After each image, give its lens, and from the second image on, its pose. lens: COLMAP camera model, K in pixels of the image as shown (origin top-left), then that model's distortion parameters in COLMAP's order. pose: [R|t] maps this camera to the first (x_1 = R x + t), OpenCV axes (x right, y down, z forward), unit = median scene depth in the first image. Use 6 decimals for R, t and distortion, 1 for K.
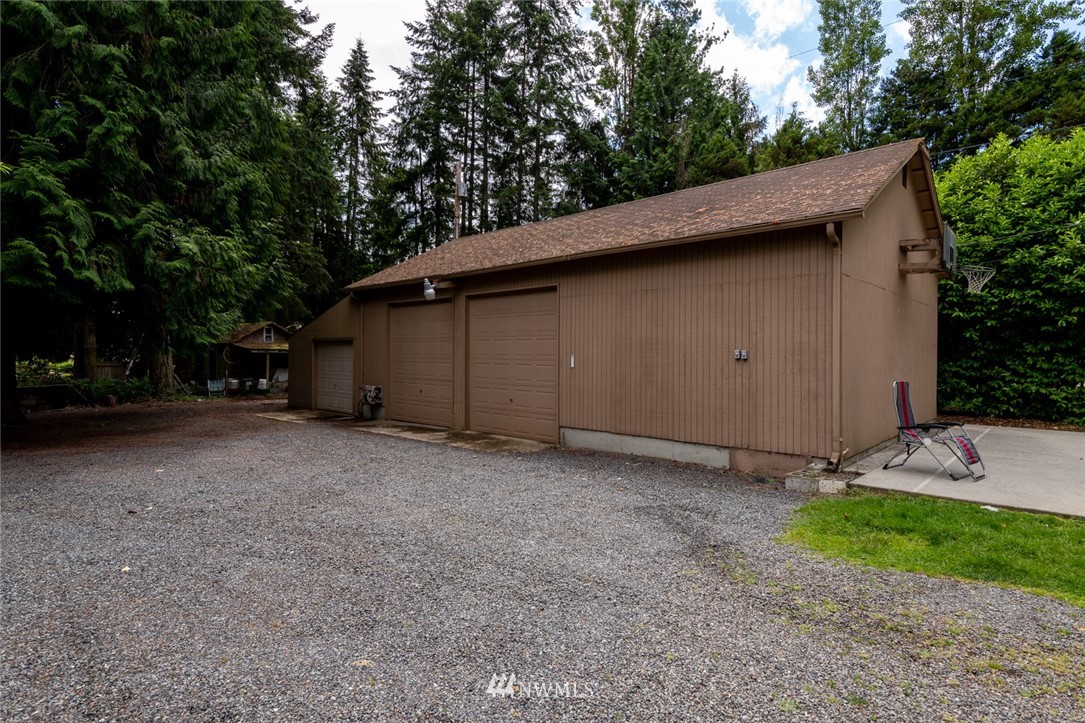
lens RADIAL K [[587.1, 0, 541.2], [0, 587.1, 358.9], [0, 0, 1]] dist [0.005605, -0.000341]
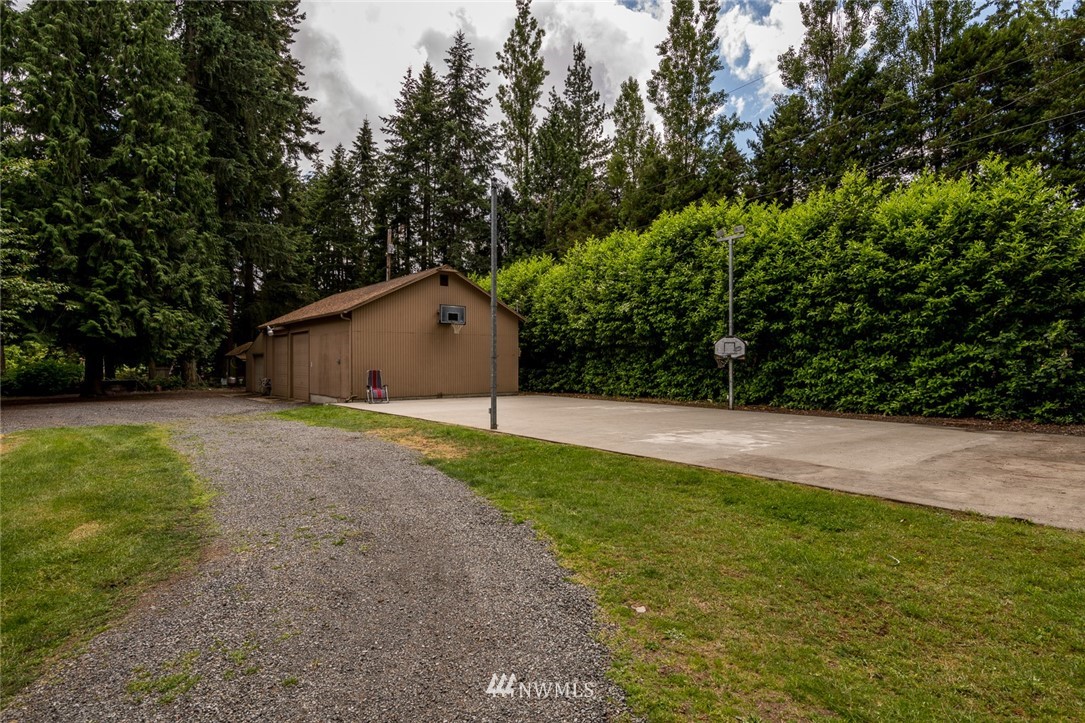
lens RADIAL K [[587.1, 0, 543.7], [0, 587.1, 362.6], [0, 0, 1]] dist [0.005605, -0.000341]
pose [[0.989688, -0.007652, -0.143037, 1.257653], [0.007208, 0.999967, -0.003622, 0.011887], [0.143060, 0.002554, 0.989711, -1.109812]]
